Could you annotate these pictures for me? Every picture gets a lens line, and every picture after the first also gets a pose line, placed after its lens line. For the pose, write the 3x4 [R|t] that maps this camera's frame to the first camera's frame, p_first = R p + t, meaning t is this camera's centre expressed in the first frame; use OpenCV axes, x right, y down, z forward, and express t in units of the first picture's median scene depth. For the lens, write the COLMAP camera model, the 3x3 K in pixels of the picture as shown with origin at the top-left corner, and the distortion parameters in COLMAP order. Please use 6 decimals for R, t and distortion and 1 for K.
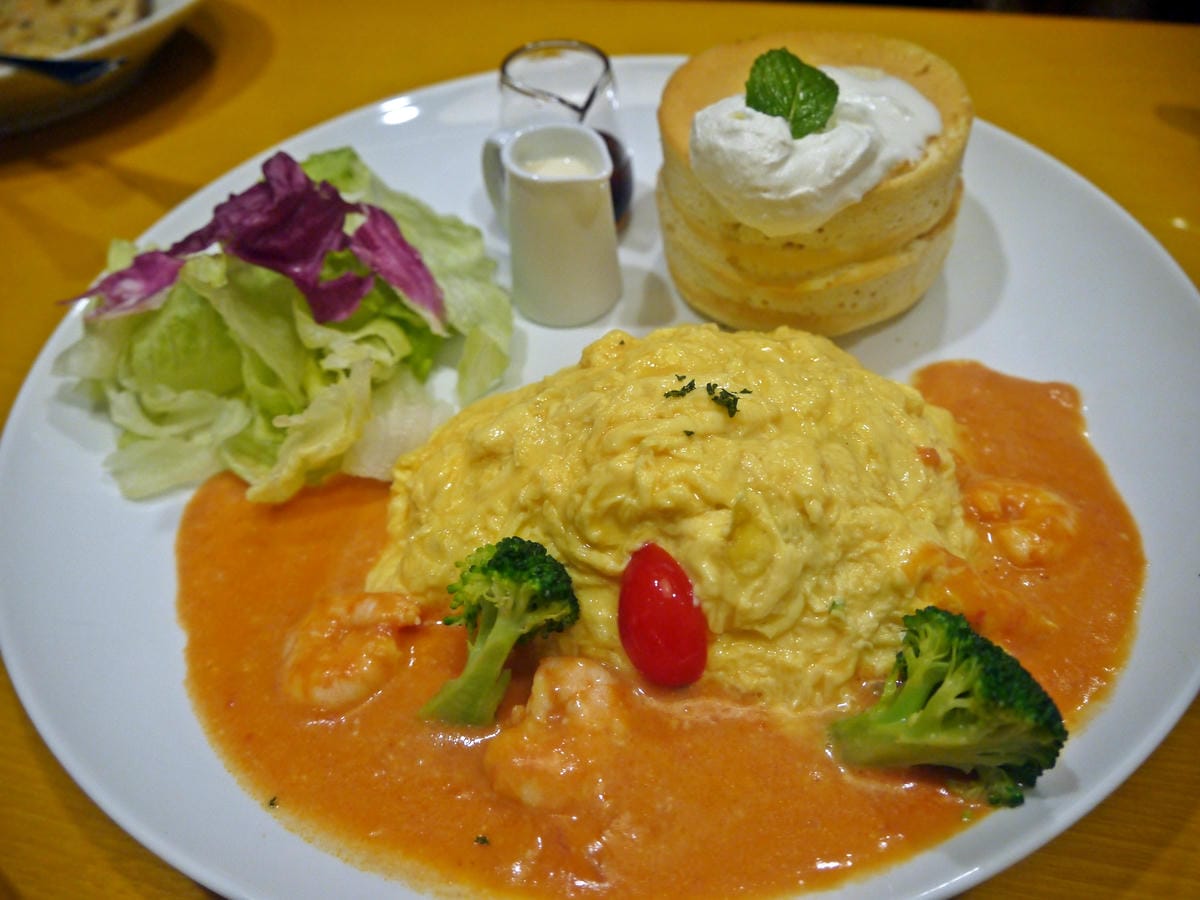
lens RADIAL K [[1005.3, 0, 592.6], [0, 1005.3, 447.9], [0, 0, 1]] dist [-0.049460, 0.050867]
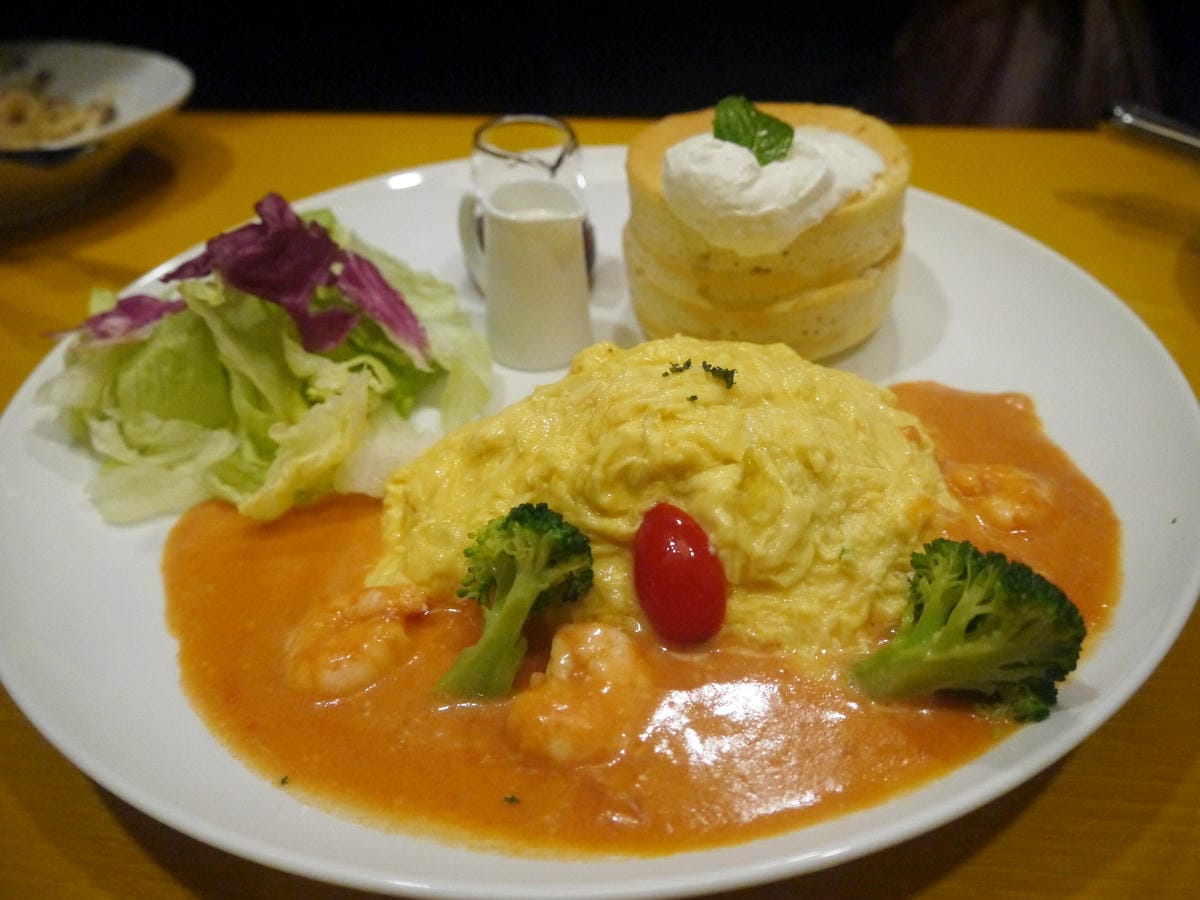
lens RADIAL K [[1005.3, 0, 592.6], [0, 1005.3, 447.9], [0, 0, 1]] dist [-0.049460, 0.050867]
pose [[0.996024, -0.025054, 0.085494, -0.089729], [0.039510, 0.984332, -0.171843, 0.192730], [-0.079849, 0.174538, 0.981408, -0.009719]]
